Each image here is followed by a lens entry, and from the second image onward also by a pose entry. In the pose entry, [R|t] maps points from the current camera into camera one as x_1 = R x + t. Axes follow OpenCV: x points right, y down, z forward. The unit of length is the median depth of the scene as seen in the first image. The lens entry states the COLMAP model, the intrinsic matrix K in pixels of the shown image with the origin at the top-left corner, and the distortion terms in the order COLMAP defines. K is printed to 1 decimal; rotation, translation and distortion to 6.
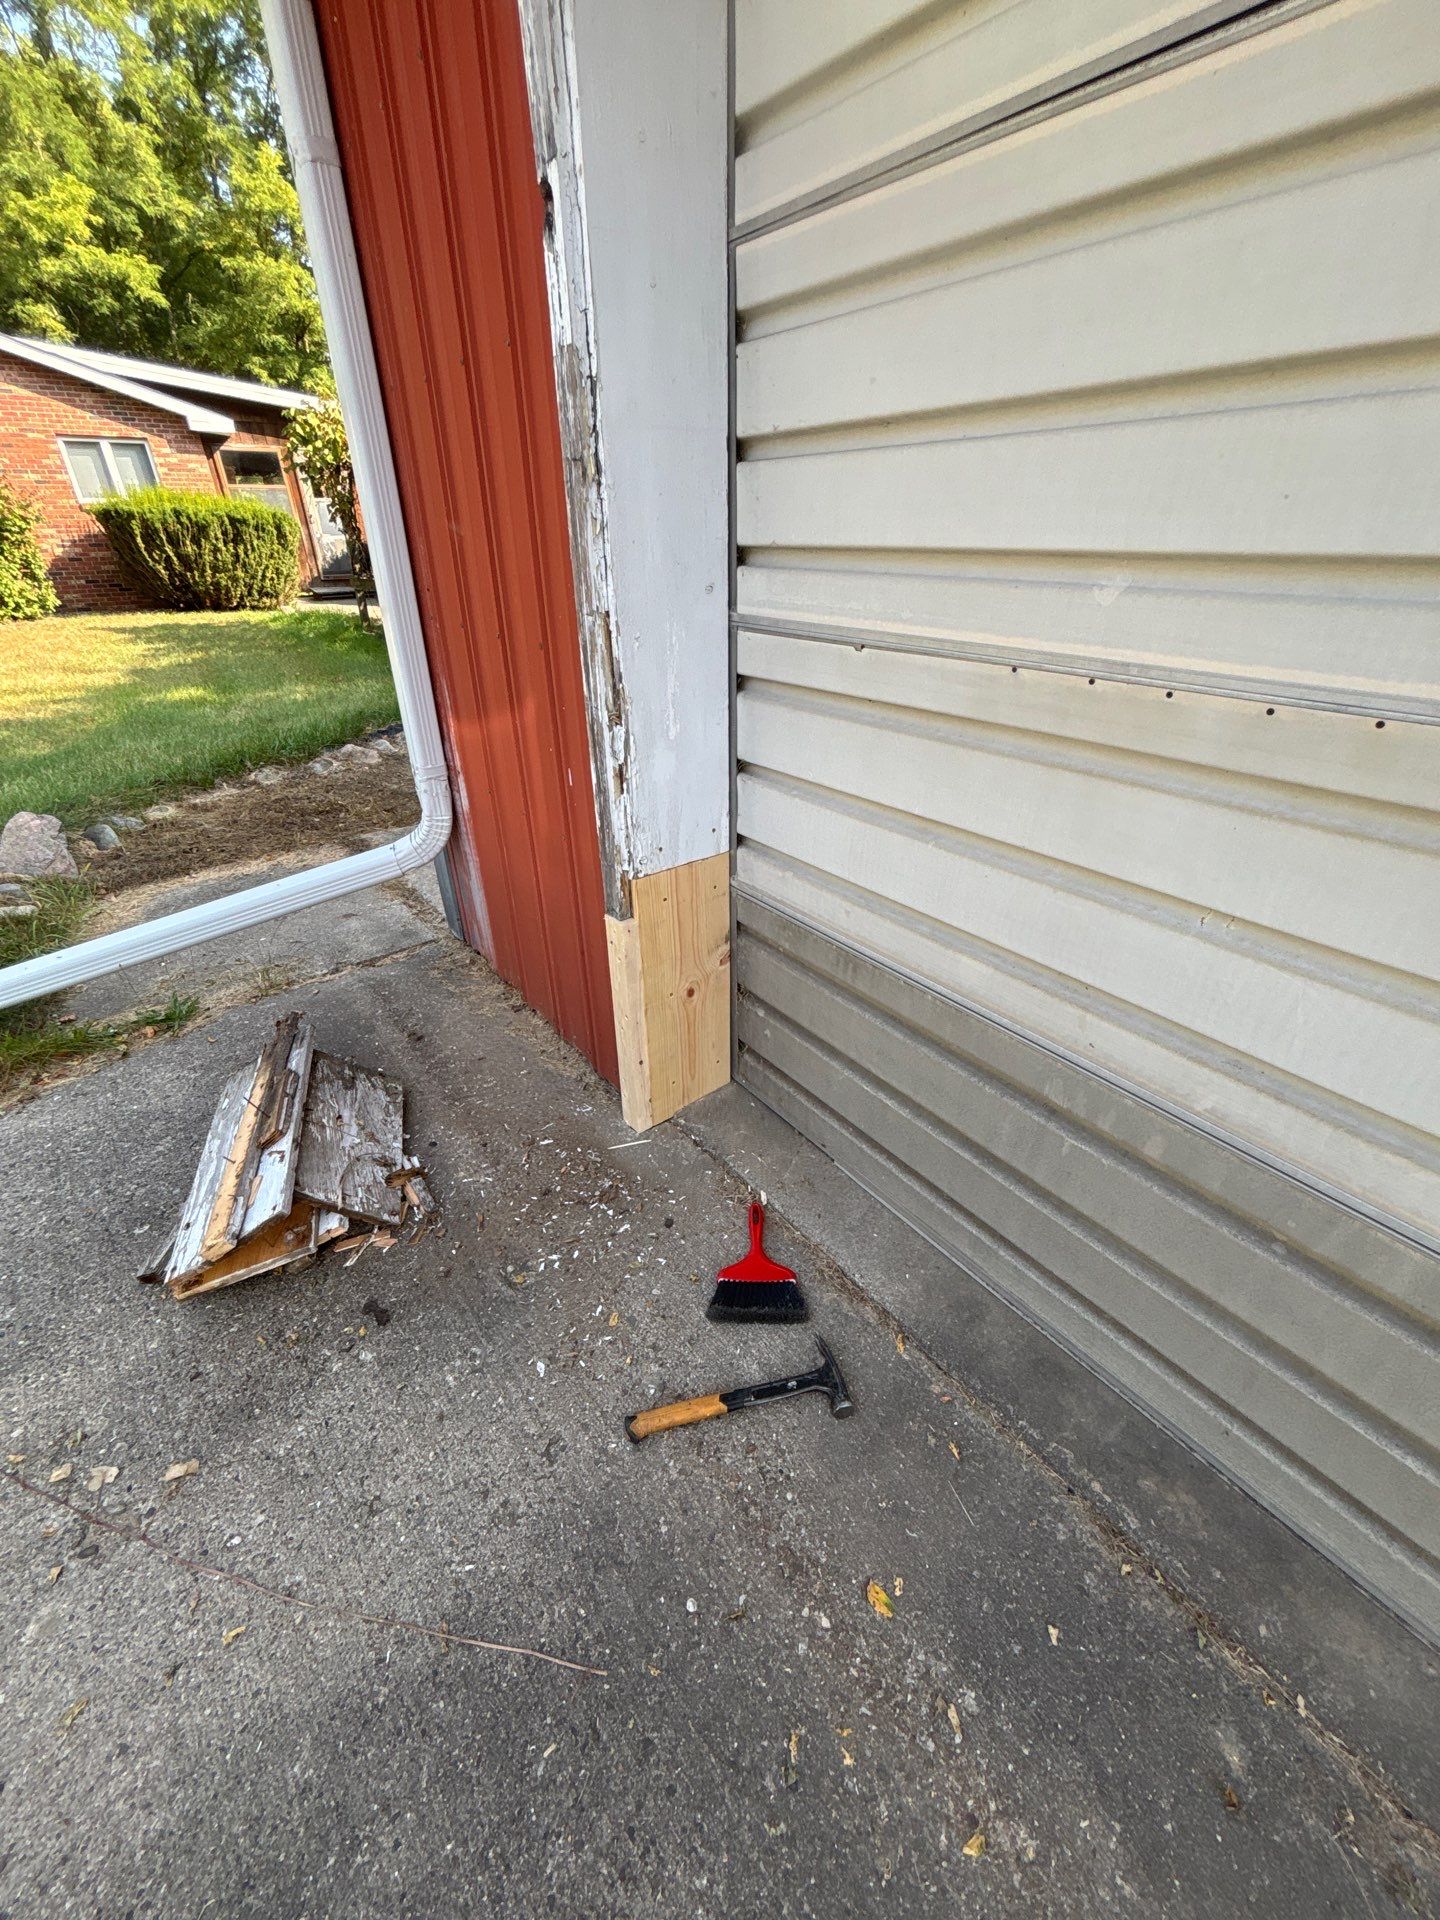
lens RADIAL K [[783.8, 0, 721.0], [0, 783.8, 964.4], [0, 0, 1]] dist [-0.000996, 0.000368]
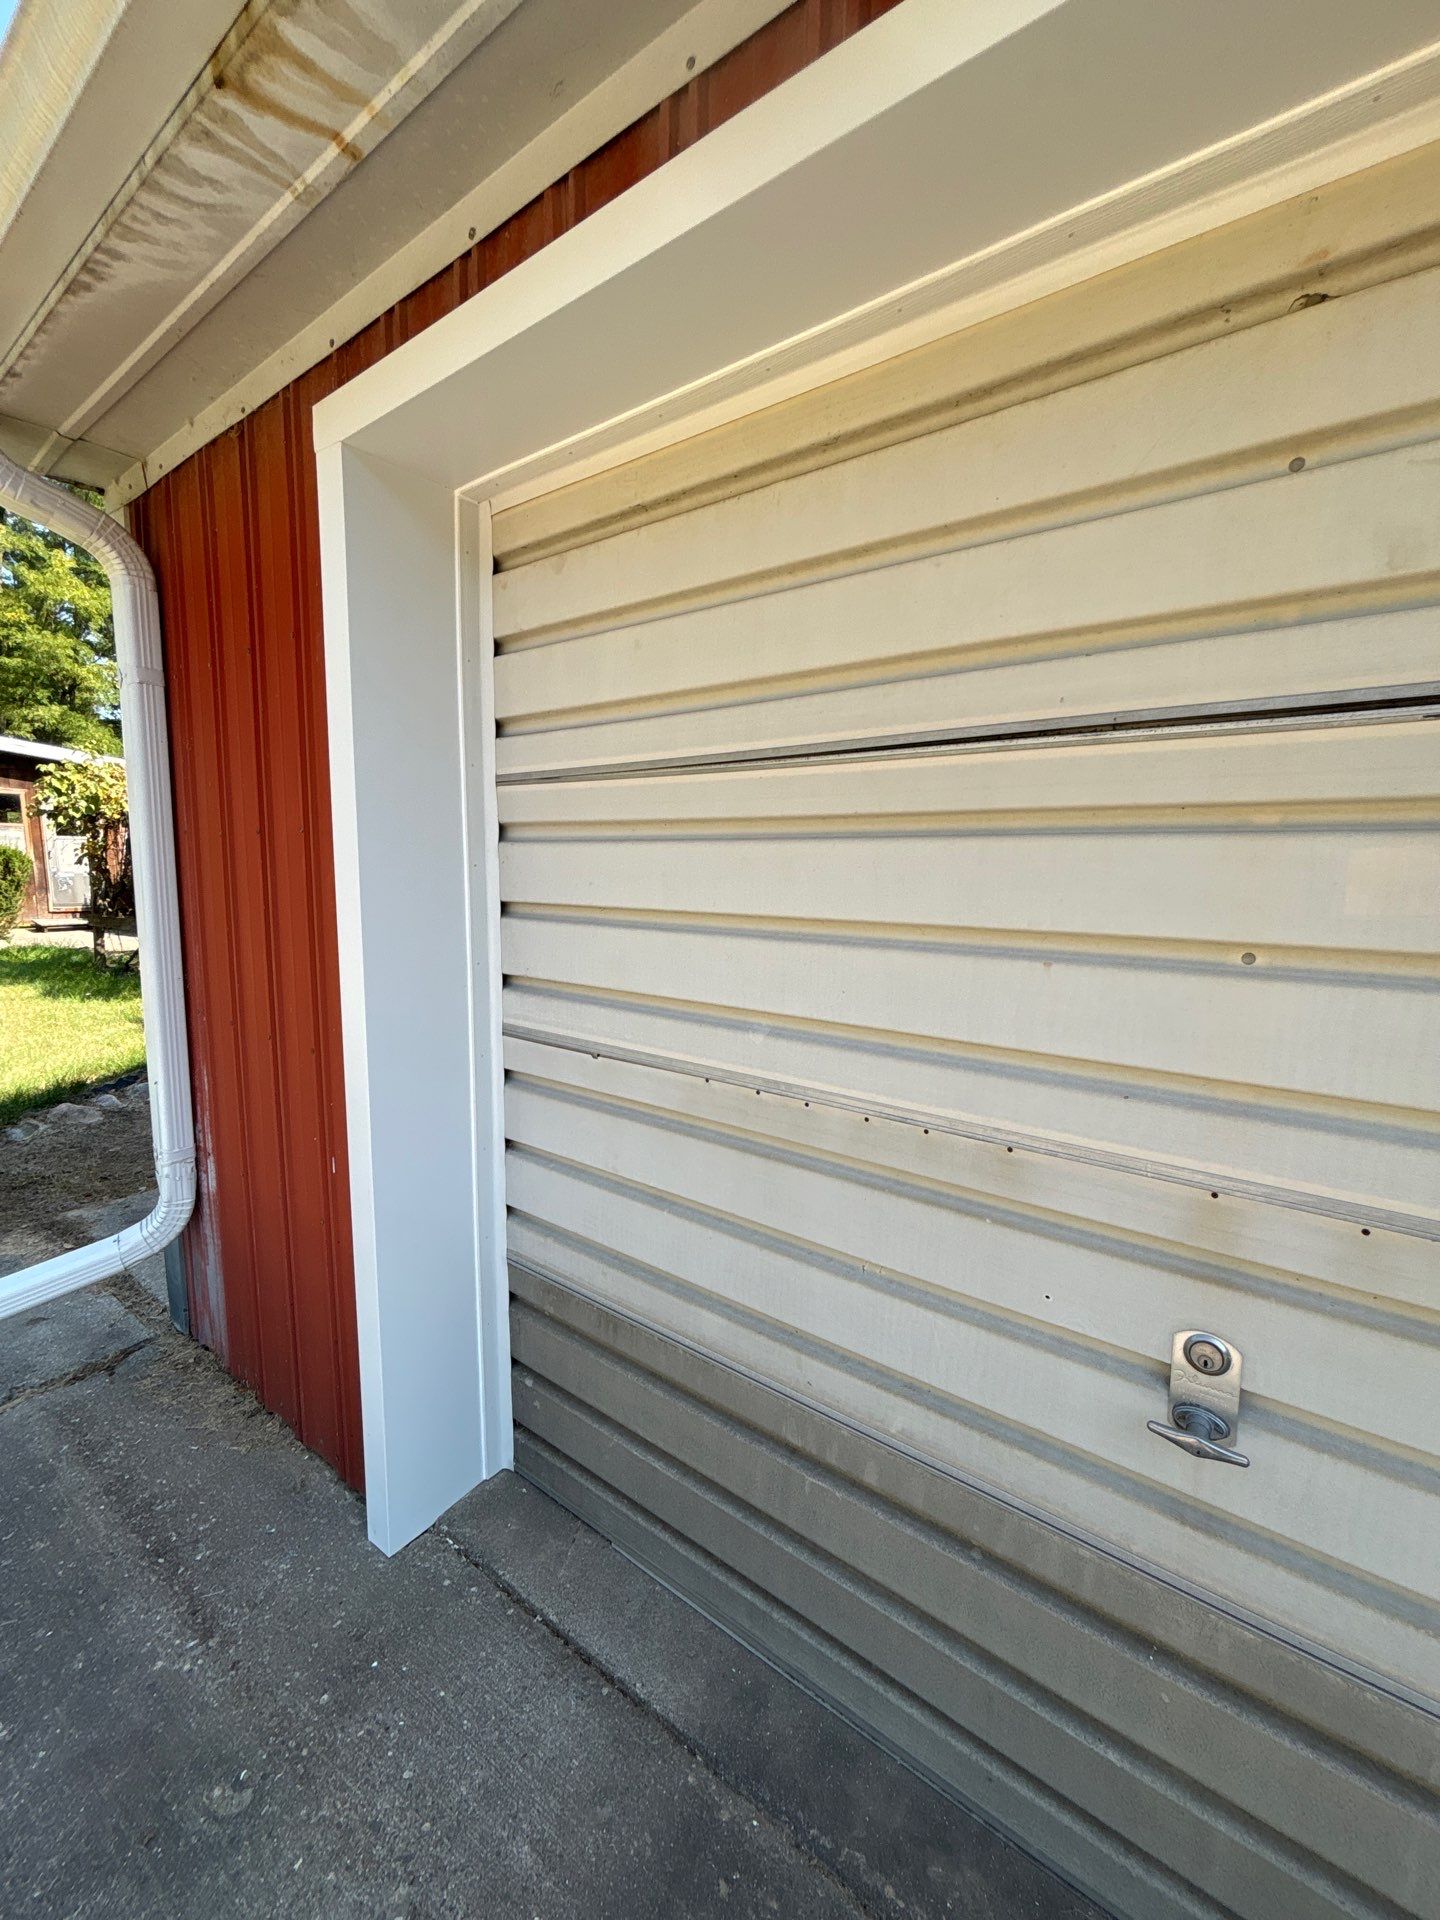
lens RADIAL K [[783.8, 0, 727.3], [0, 783.8, 957.6], [0, 0, 1]] dist [-0.000996, 0.000368]
pose [[0.959536, -0.014377, 0.281219, 0.025913], [0.119813, 0.924626, -0.361540, -0.061946], [-0.254824, 0.380604, 0.888935, -0.209210]]
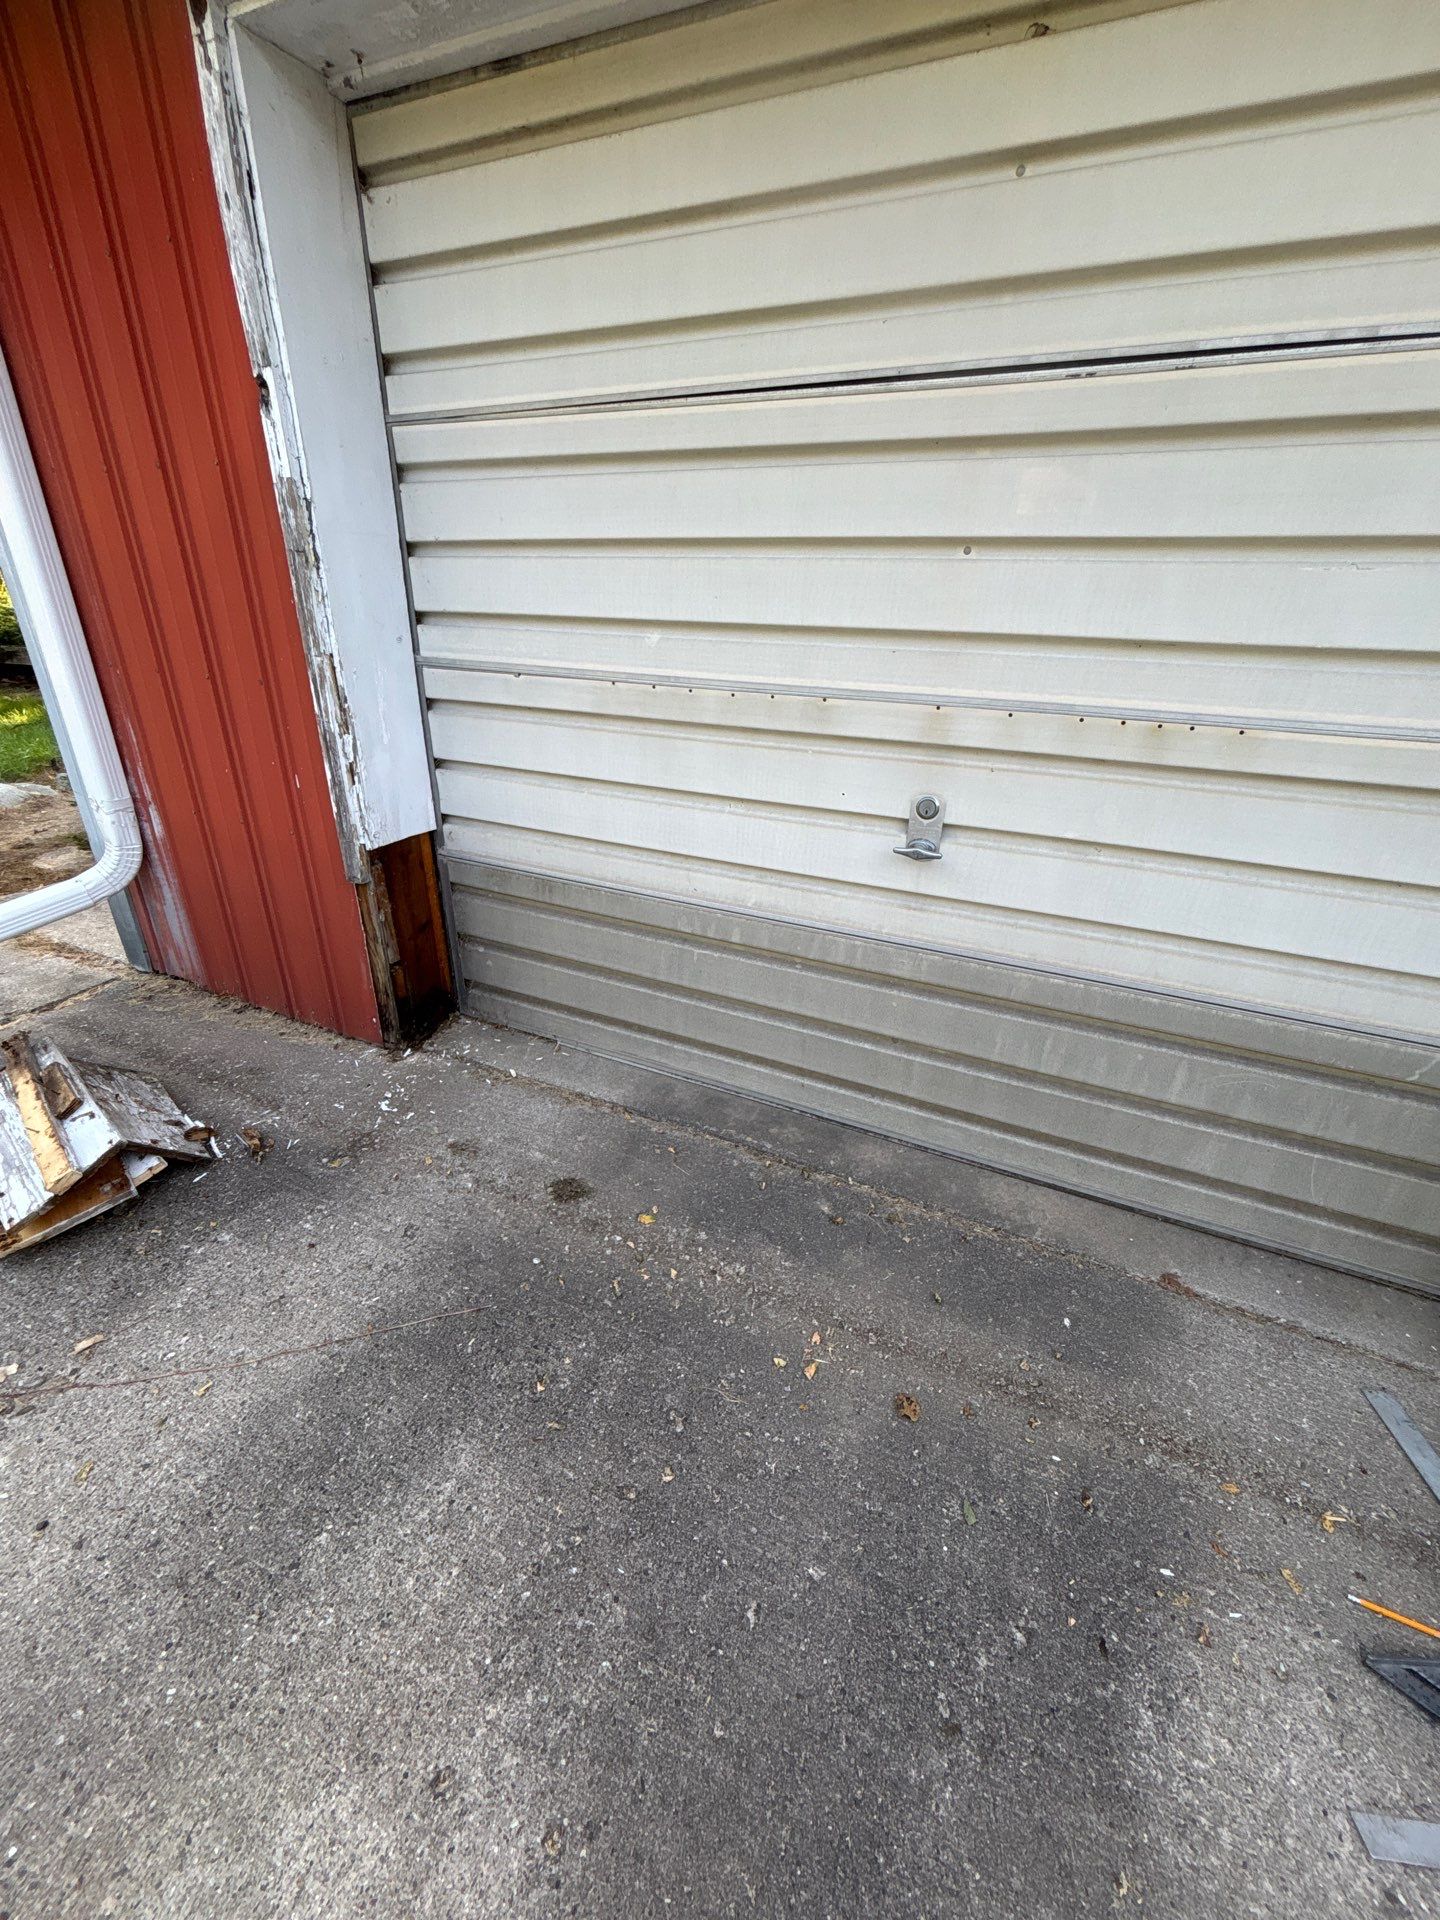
lens RADIAL K [[783.8, 0, 725.9], [0, 783.8, 964.6], [0, 0, 1]] dist [-0.000996, 0.000368]
pose [[0.882302, -0.170371, 0.438767, -0.223371], [0.199850, 0.979590, -0.021503, 0.262089], [-0.426149, 0.106660, 0.898343, -0.494237]]
